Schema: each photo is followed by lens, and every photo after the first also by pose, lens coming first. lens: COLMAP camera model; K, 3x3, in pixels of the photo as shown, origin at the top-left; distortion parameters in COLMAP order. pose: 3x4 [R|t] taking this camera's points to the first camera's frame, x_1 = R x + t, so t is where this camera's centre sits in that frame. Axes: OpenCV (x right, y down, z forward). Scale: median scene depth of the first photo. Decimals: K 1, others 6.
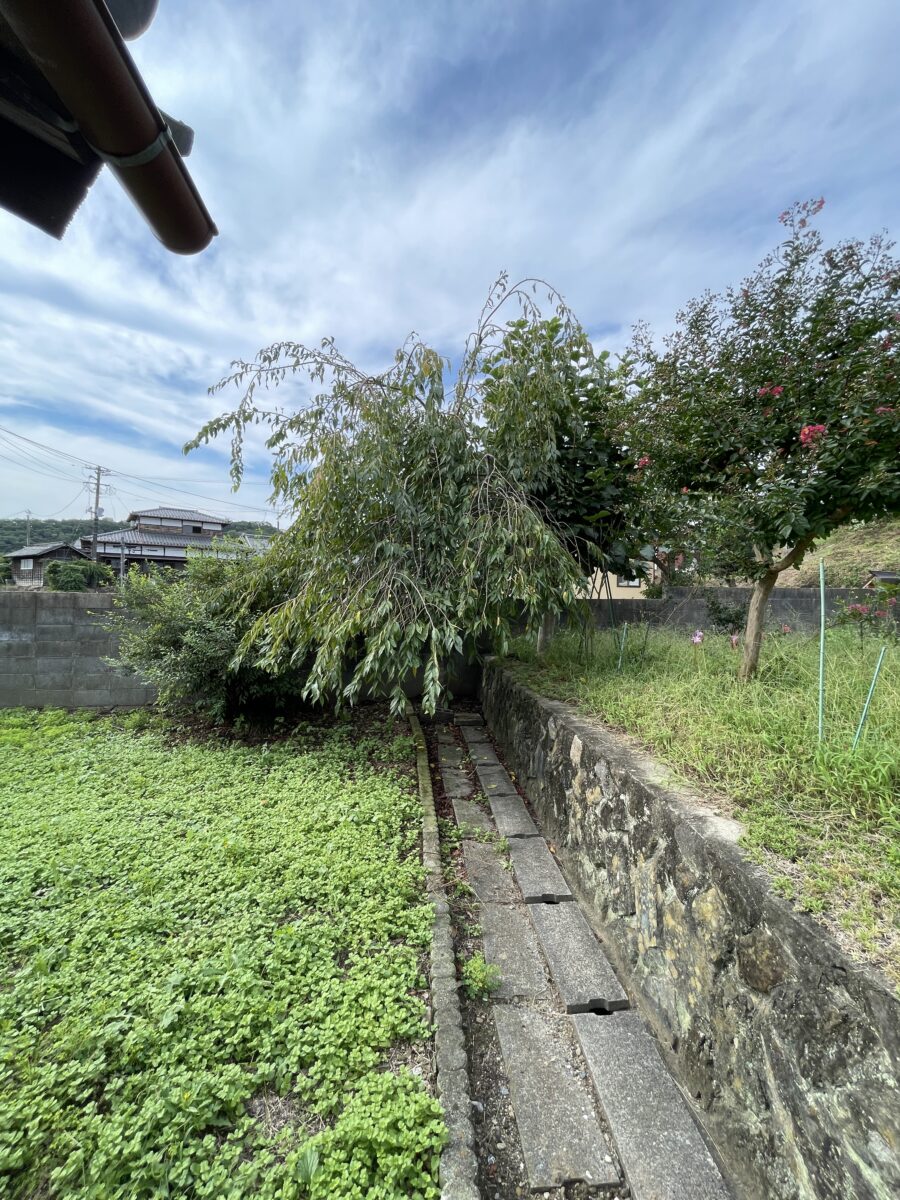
lens RADIAL K [[475.4, 0, 464.3], [0, 475.4, 602.5], [0, 0, 1]] dist [-0.006016, 0.000498]
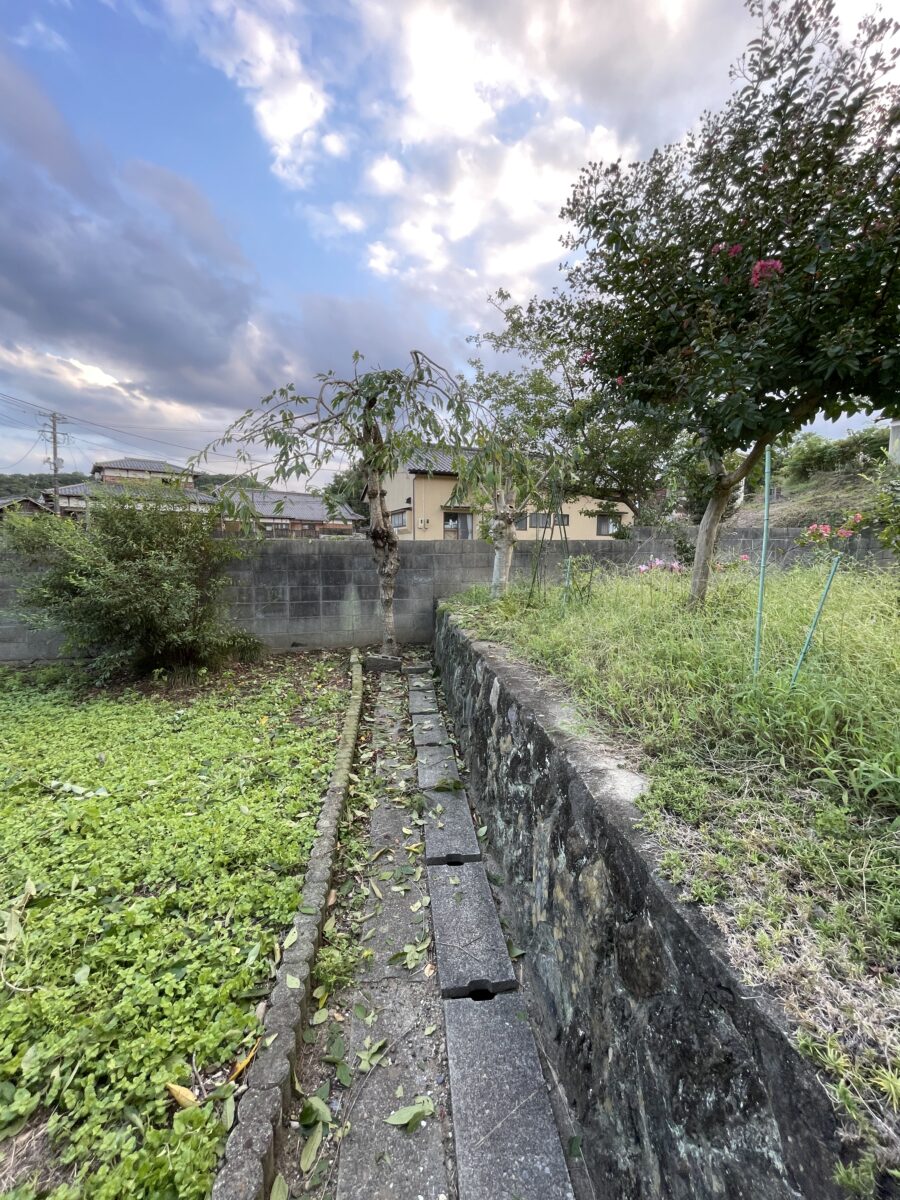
lens RADIAL K [[482.4, 0, 455.8], [0, 482.4, 599.5], [0, 0, 1]] dist [-0.004421, -0.000508]
pose [[0.999502, -0.015324, 0.027596, 0.263929], [0.012582, 0.995213, 0.096921, 0.092681], [-0.028949, -0.096525, 0.994909, 0.249832]]
